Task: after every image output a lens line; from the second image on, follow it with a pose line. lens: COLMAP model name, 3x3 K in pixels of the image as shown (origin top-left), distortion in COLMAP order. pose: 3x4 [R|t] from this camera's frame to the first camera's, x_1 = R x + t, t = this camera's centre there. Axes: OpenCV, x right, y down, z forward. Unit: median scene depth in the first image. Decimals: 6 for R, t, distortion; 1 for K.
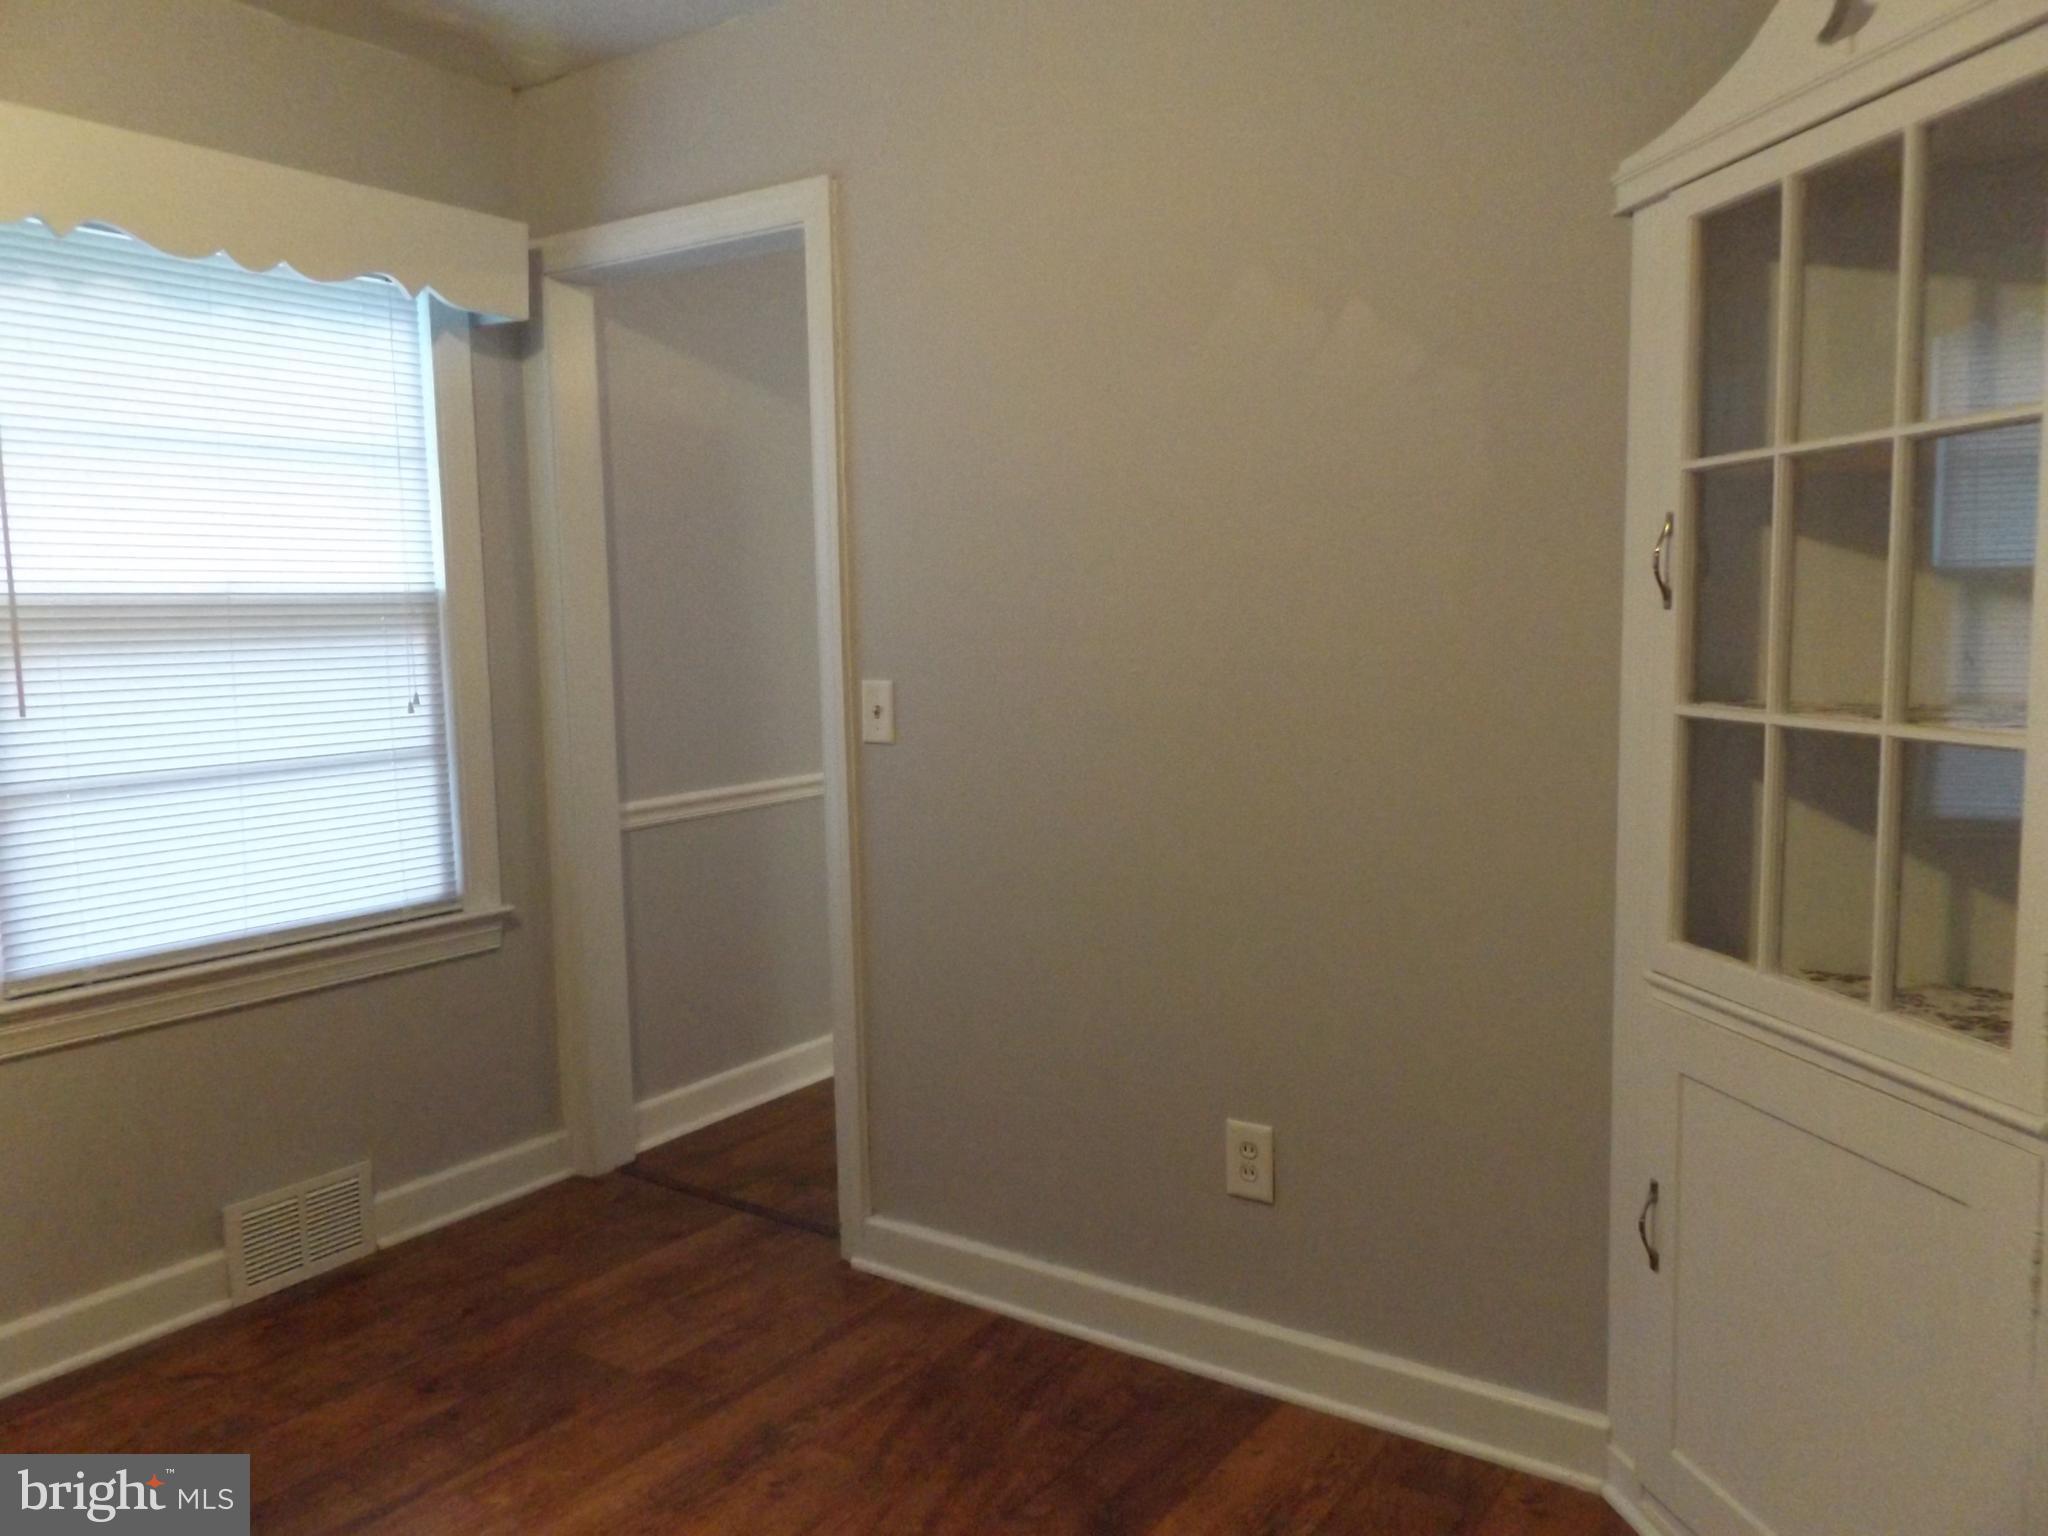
lens RADIAL K [[1550.0, 0, 1024.0], [0, 1550.0, 768.0], [0, 0, 1]] dist [0.015045, -0.011026]
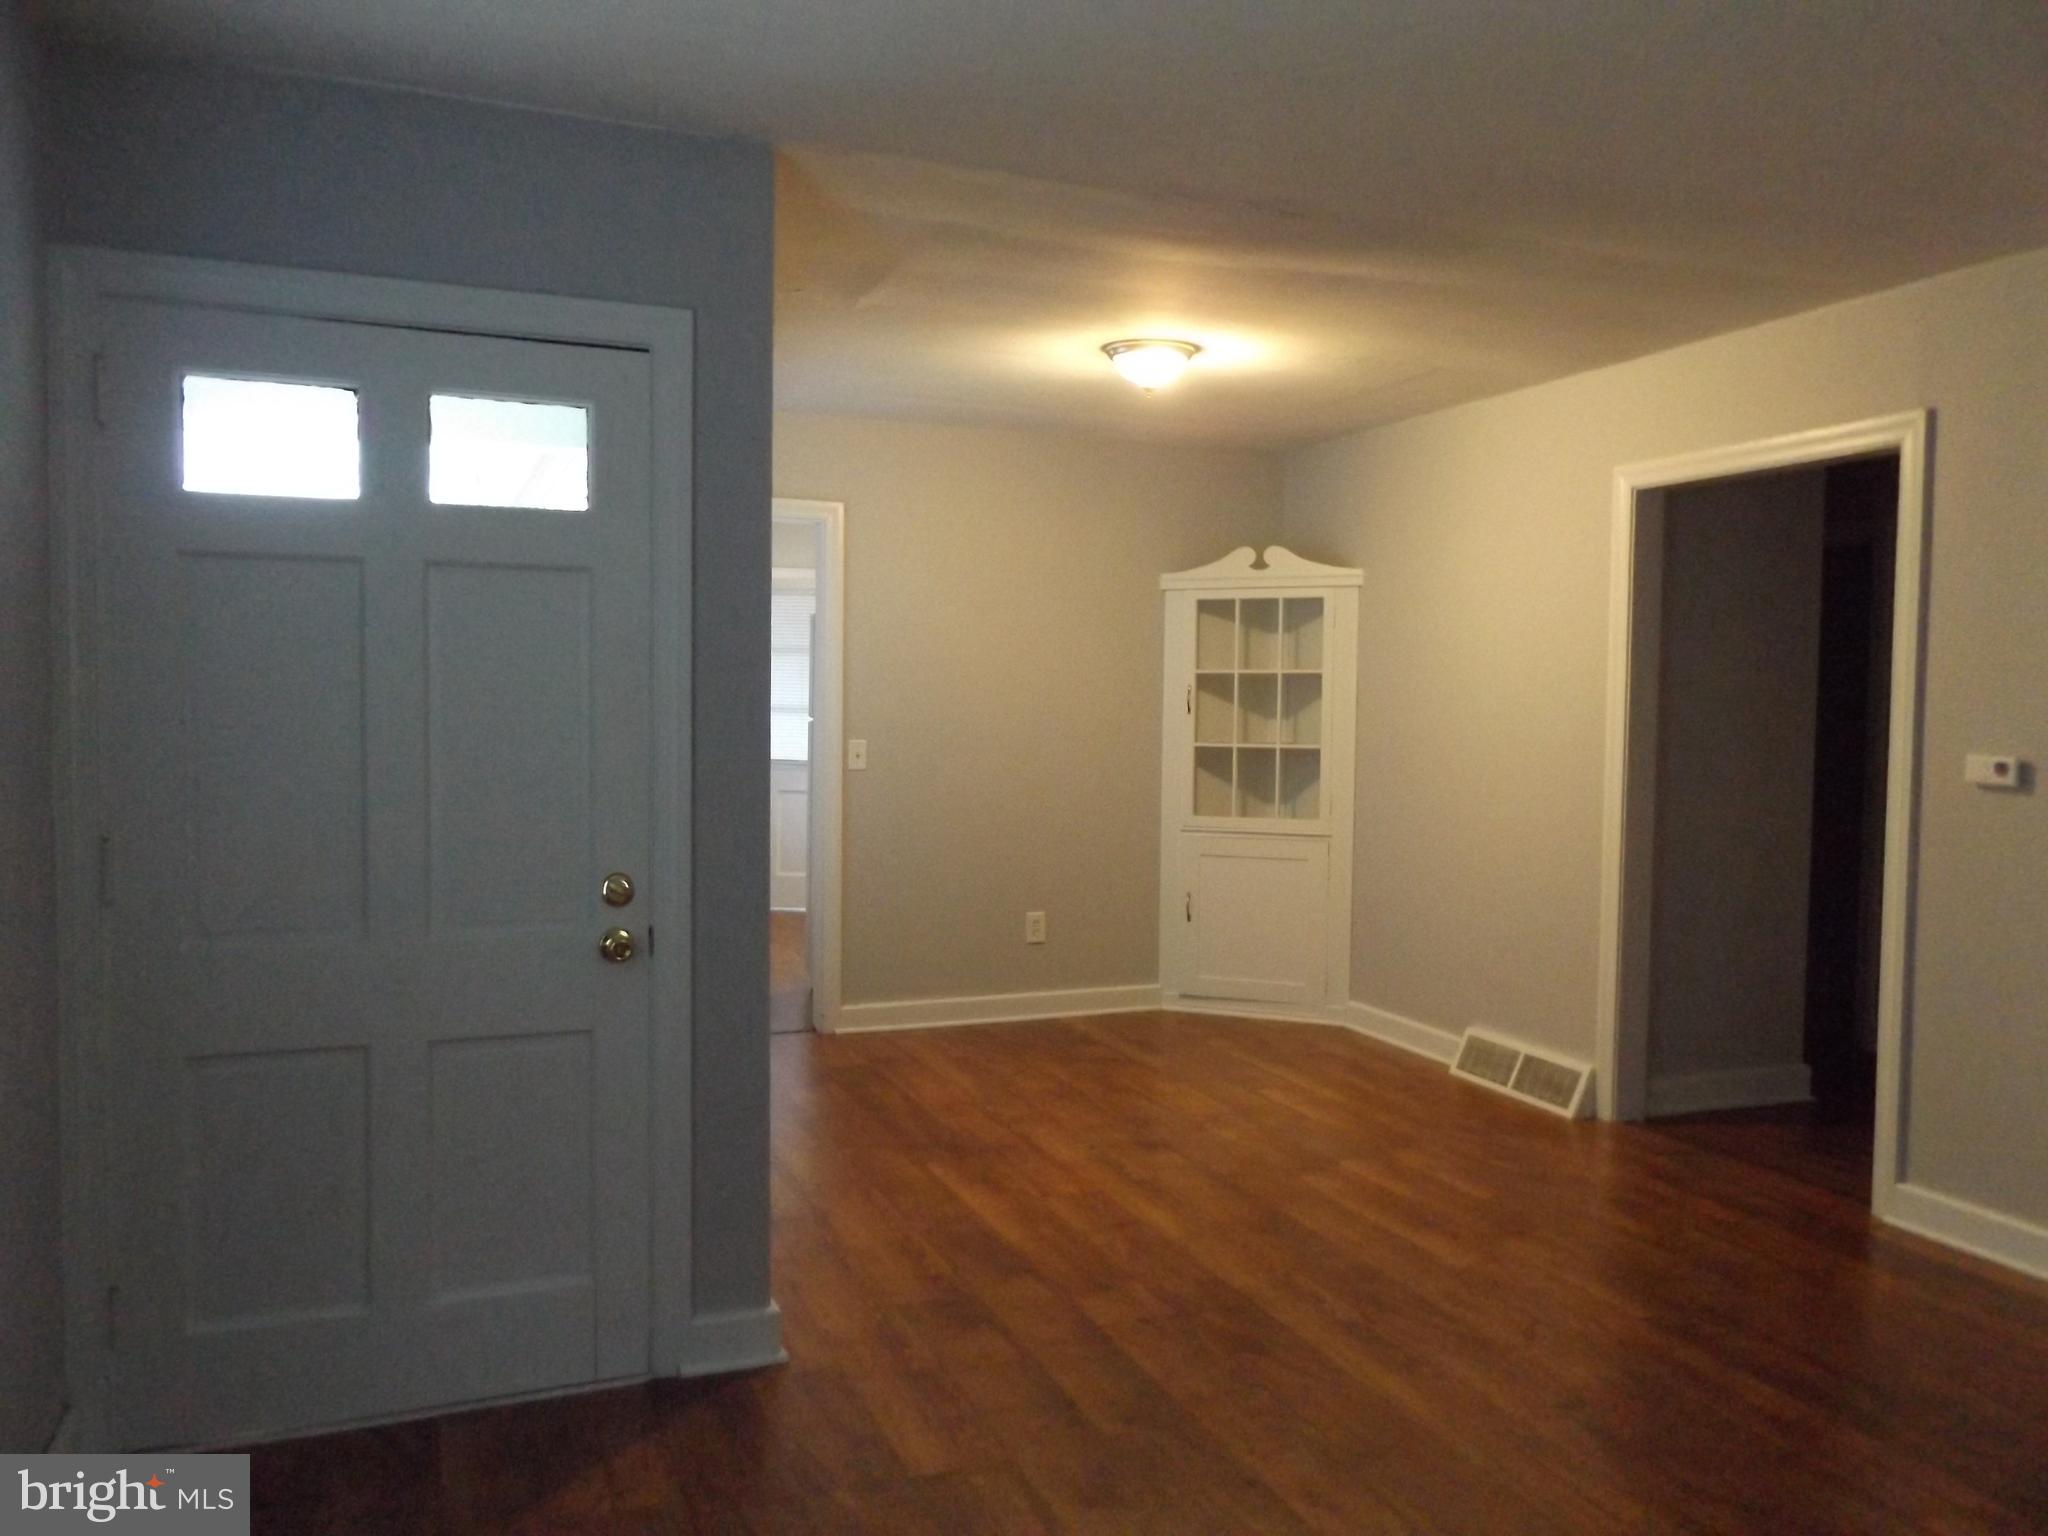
lens RADIAL K [[1486.5, 0, 1024.0], [0, 1486.5, 768.0], [0, 0, 1]] dist [0.077498, -0.003350]
pose [[0.557267, -0.012264, 0.830243, -1.886754], [0.061737, 0.997735, -0.026700, 0.056265], [-0.828035, 0.066136, 0.556762, -0.357648]]
